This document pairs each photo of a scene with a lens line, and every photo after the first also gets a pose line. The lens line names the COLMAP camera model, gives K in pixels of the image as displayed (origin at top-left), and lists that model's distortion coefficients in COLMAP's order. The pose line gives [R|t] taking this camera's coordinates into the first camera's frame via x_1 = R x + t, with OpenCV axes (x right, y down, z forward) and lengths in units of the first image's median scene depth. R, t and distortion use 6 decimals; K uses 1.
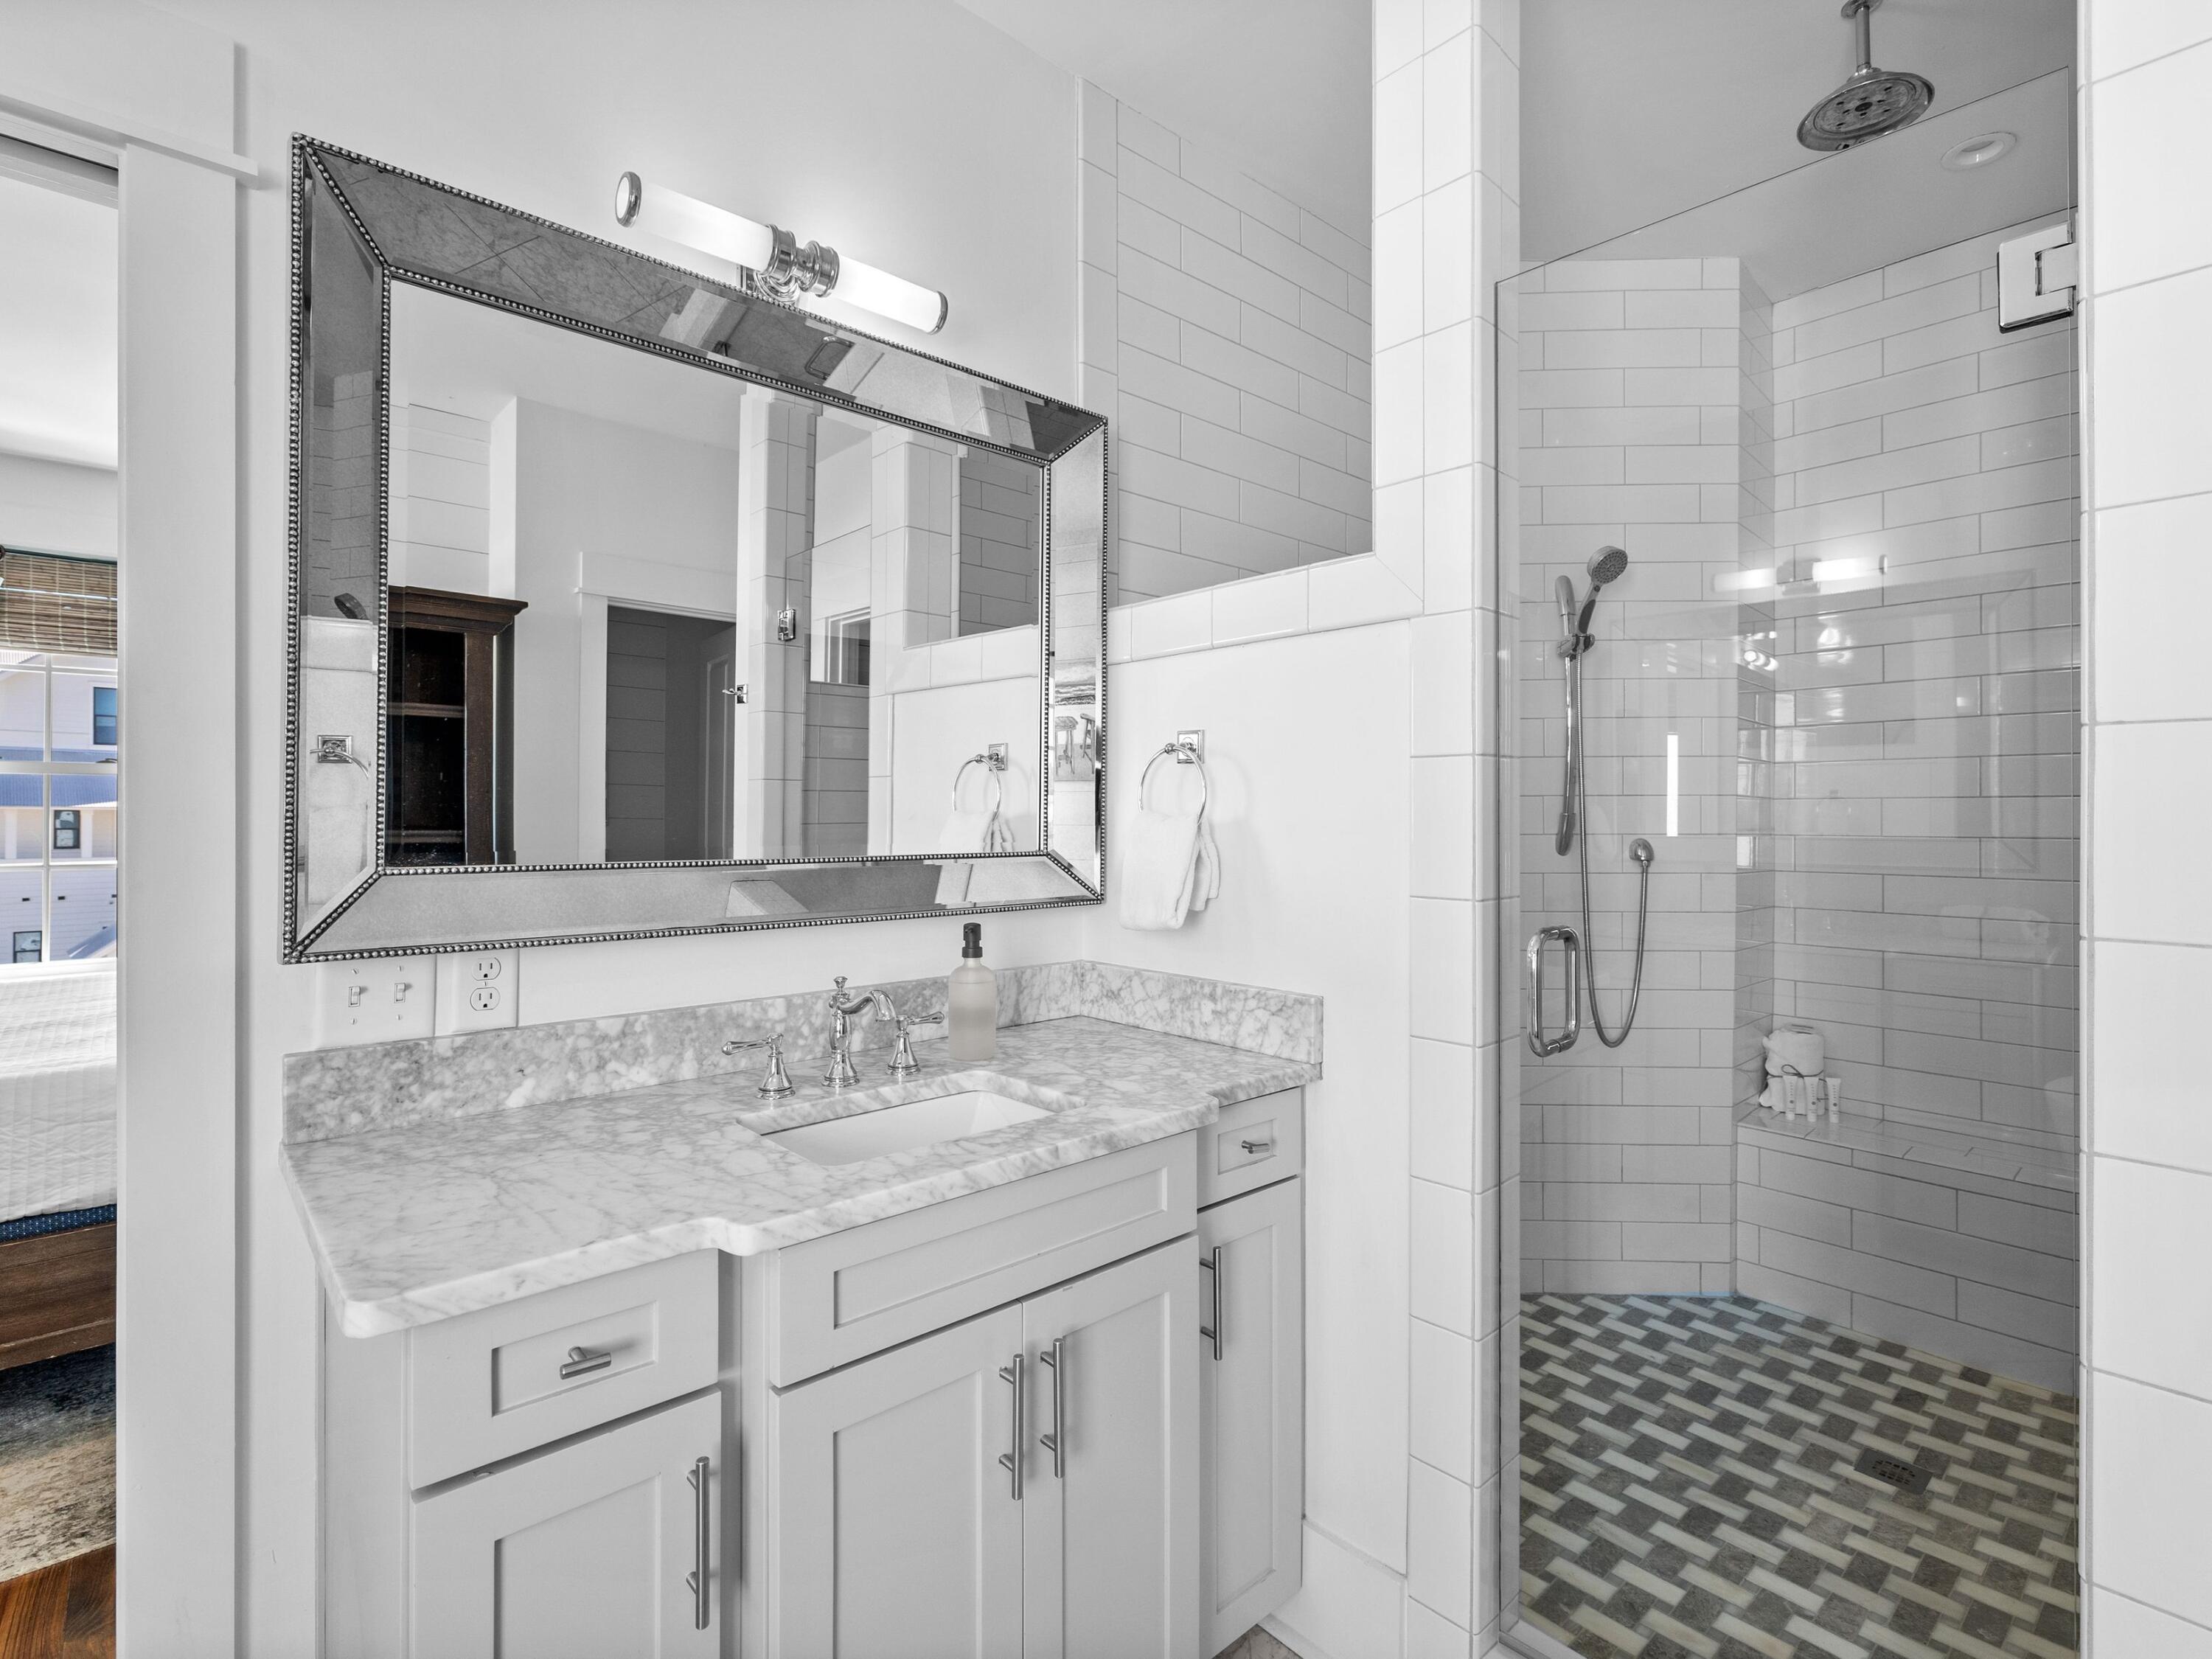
lens RADIAL K [[1069.9, 0, 1106.3], [0, 1069.9, 812.8], [0, 0, 1]] dist [0.015057, -0.000134]
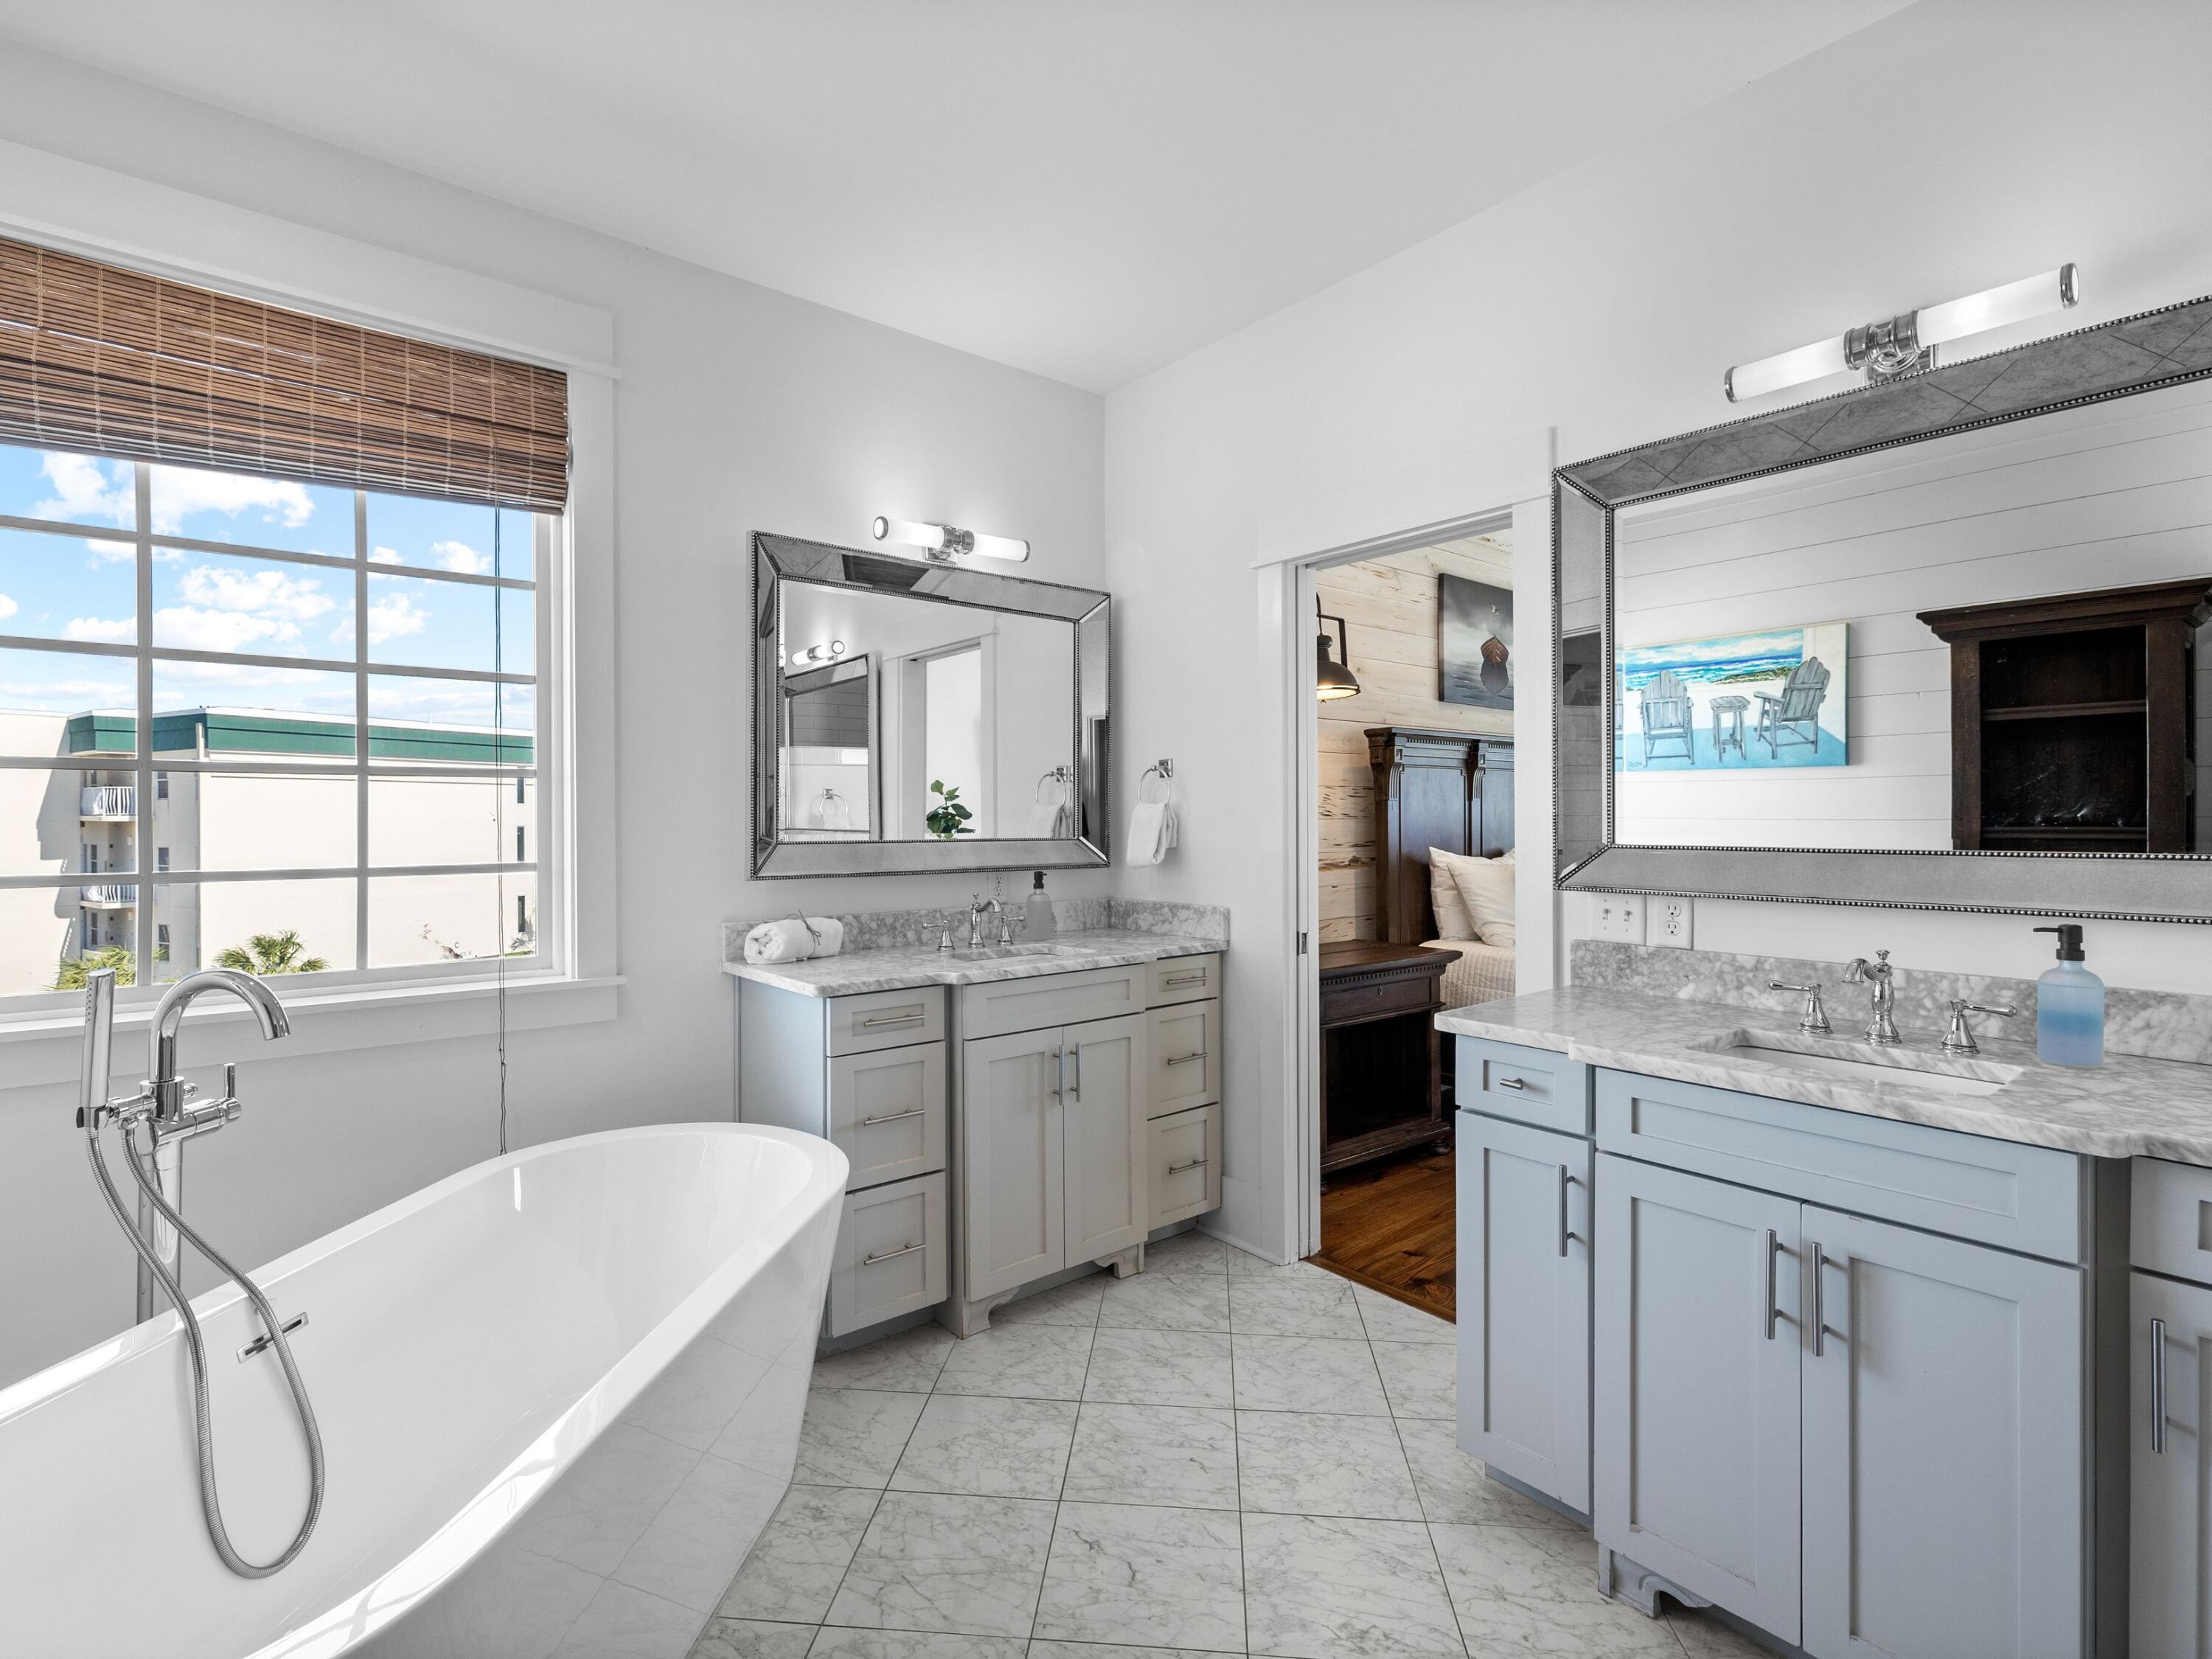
lens RADIAL K [[1069.9, 0, 1106.1], [0, 1069.9, 822.5], [0, 0, 1]] dist [0.015057, -0.000134]
pose [[-0.026109, 0.005699, -0.999643, 1.041183], [0.006962, 0.999961, 0.005519, 0.000523], [0.999635, -0.006816, -0.026147, 0.196278]]
